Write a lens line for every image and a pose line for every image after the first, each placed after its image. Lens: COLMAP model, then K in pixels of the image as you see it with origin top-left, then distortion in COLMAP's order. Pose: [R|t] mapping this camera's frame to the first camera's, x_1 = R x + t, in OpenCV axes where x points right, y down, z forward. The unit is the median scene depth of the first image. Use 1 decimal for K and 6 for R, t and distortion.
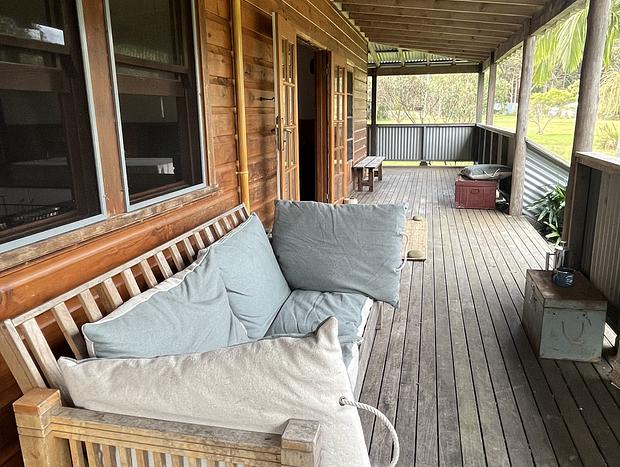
lens RADIAL K [[491.6, 0, 310.0], [0, 491.6, 233.5], [0, 0, 1]] dist [-0.008097, 0.001107]
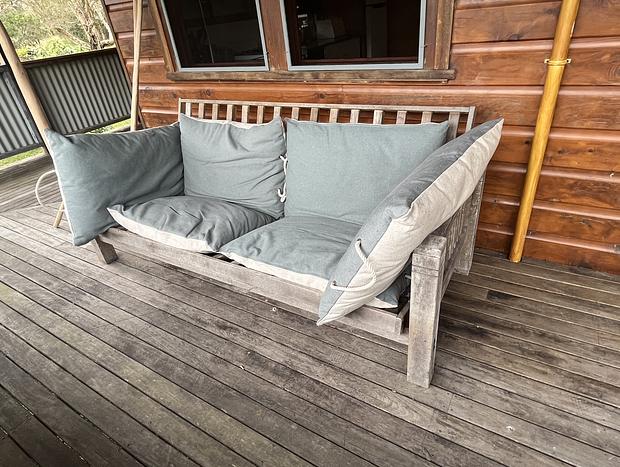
lens RADIAL K [[370.5, 0, 310.0], [0, 370.5, 233.5], [0, 0, 1]] dist [-0.004531, -0.001704]
pose [[-0.300820, 0.536674, -0.788345, 0.550263], [-0.124086, 0.797581, 0.590311, -0.249188], [0.945574, 0.275400, -0.173335, 1.150203]]
